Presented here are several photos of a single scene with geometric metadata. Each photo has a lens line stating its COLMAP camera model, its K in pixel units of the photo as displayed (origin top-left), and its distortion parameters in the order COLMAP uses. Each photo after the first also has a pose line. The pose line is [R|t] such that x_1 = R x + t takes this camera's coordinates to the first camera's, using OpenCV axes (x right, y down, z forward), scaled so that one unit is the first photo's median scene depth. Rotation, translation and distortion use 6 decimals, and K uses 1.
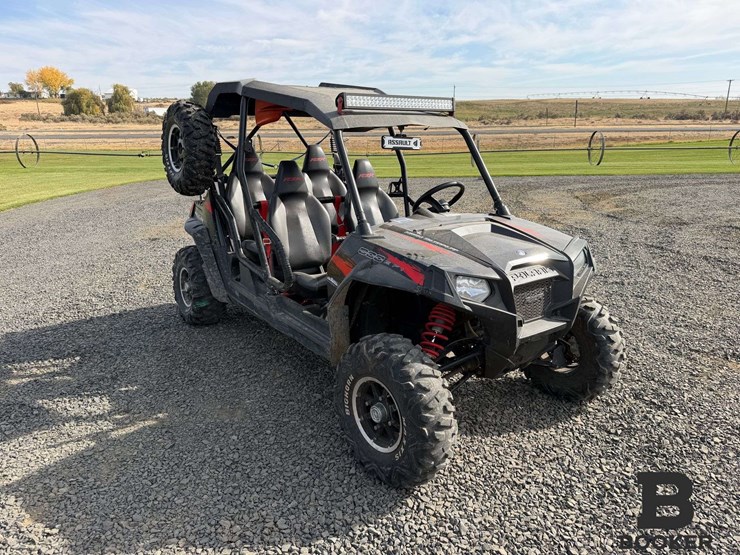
lens RADIAL K [[529.4, 0, 369.4], [0, 529.4, 279.2], [0, 0, 1]] dist [0.035223, -0.040155]
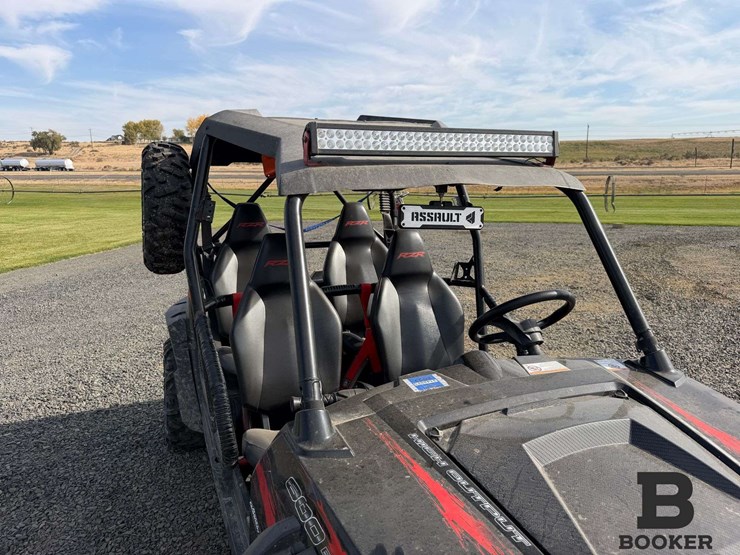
lens RADIAL K [[529.4, 0, 366.7], [0, 529.4, 273.4], [0, 0, 1]] dist [0.035223, -0.040155]
pose [[0.973198, 0.046503, -0.225217, 0.114254], [-0.064701, 0.995150, -0.074102, -0.169736], [0.220678, 0.086688, 0.971487, 0.517500]]
